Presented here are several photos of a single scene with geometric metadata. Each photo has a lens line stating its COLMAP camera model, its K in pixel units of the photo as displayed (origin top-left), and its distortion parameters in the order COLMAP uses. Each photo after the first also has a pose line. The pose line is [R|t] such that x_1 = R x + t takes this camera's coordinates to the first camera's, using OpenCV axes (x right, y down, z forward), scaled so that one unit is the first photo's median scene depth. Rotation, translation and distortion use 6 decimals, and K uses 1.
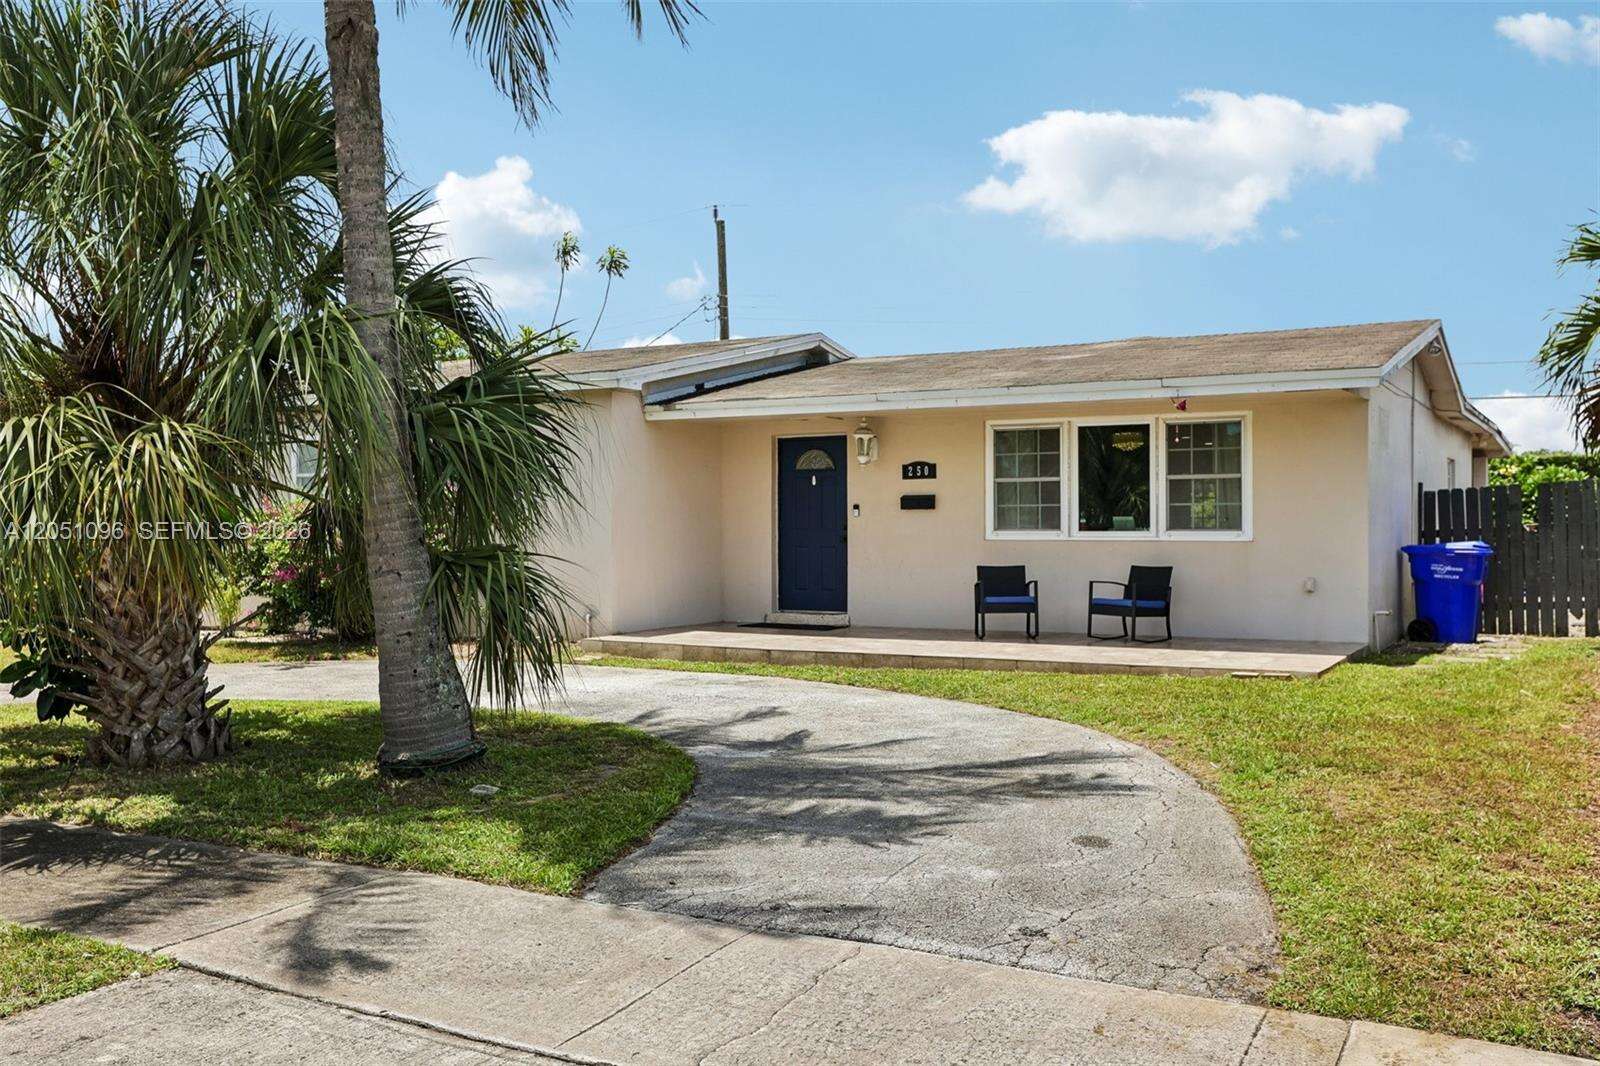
lens RADIAL K [[1434.8, 0, 800.0], [0, 1434.8, 533.0], [0, 0, 1]] dist [-0.005908, -0.003631]
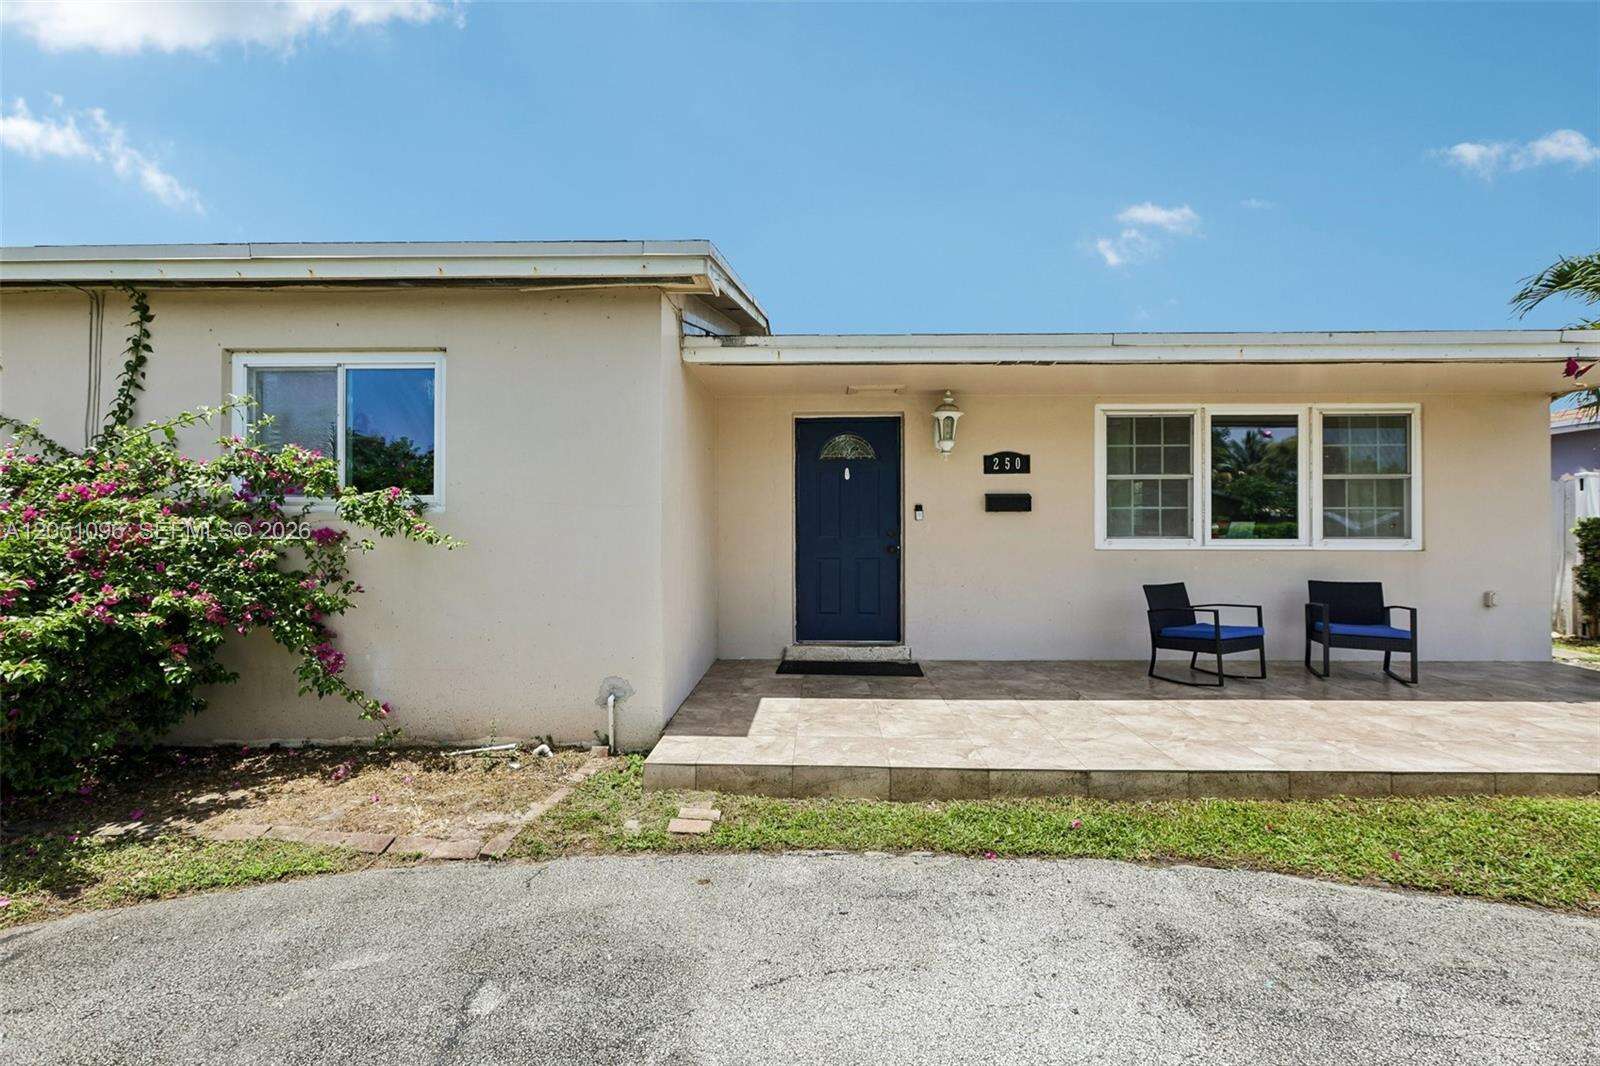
lens RADIAL K [[716.5, 0, 801.2], [0, 716.5, 527.5], [0, 0, 1]] dist [-0.000582, 0.000439]
pose [[0.887374, 0.002403, 0.461045, -0.221999], [-0.001078, 0.999994, -0.003137, -0.006926], [-0.461050, 0.002286, 0.887371, 0.764204]]
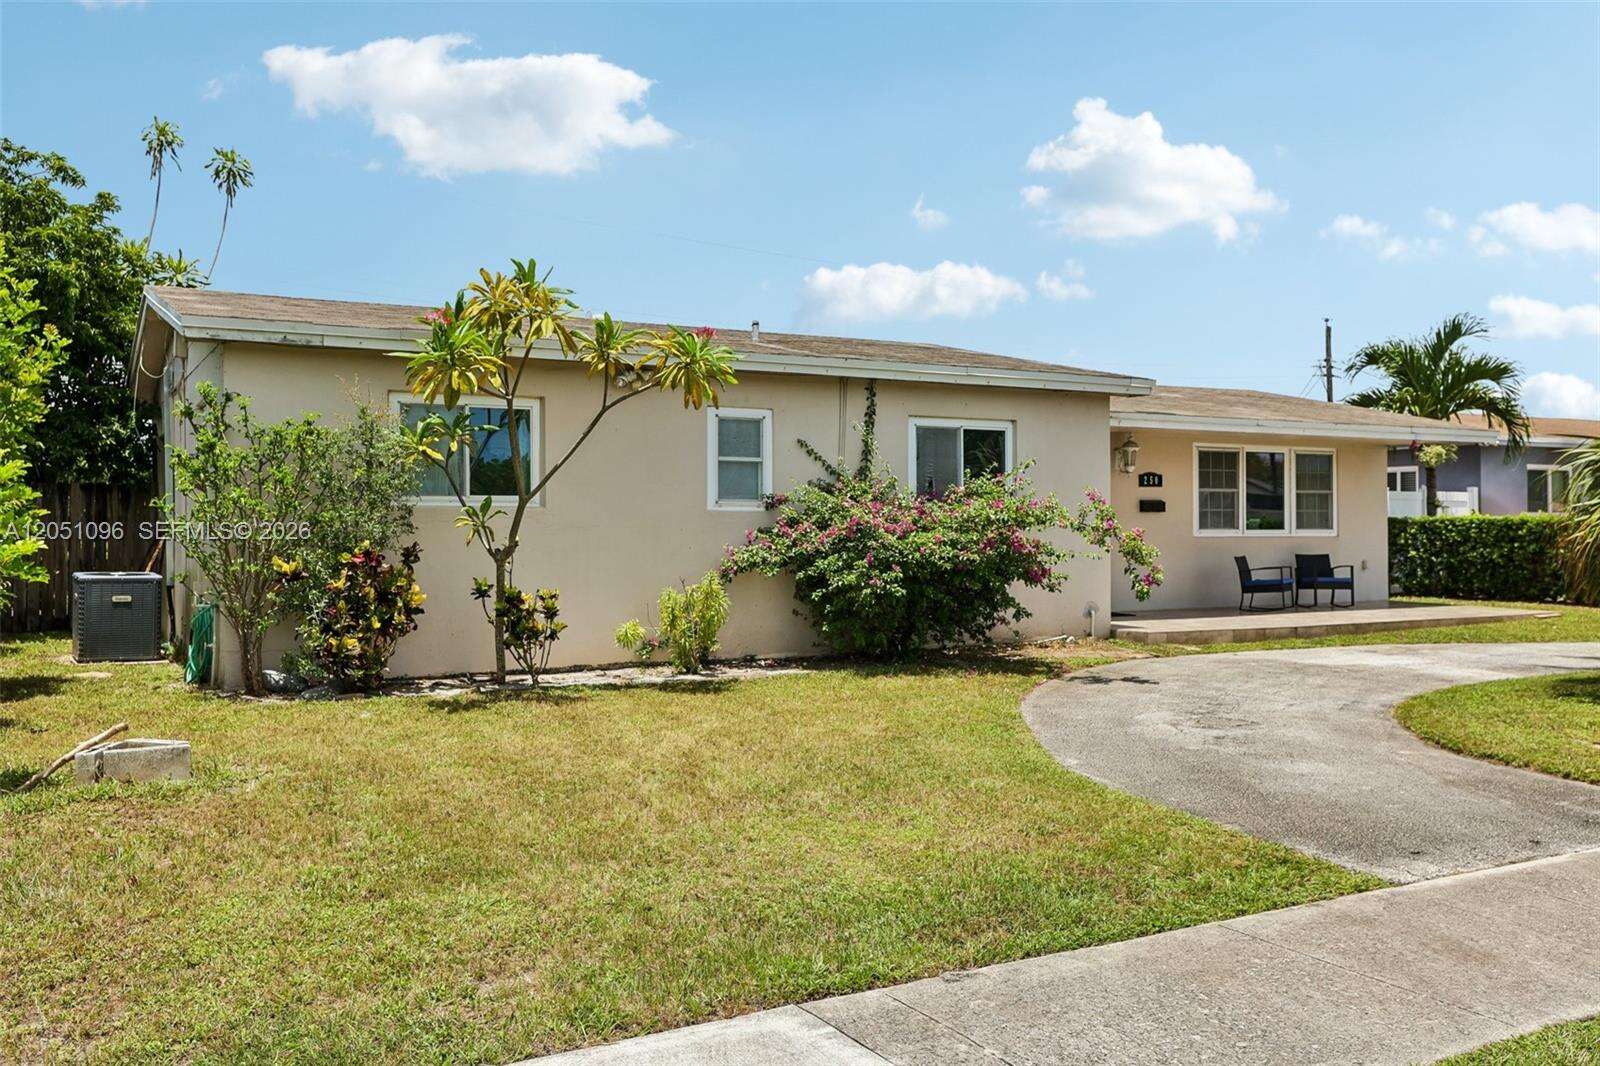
lens RADIAL K [[1427.8, 0, 800.0], [0, 1427.8, 533.0], [0, 0, 1]] dist [-0.000710, -0.002812]
pose [[0.524307, -0.002550, 0.851525, -1.201389], [0.000694, 0.999996, 0.002568, -0.002216], [-0.851529, -0.000756, 0.524307, 0.678736]]
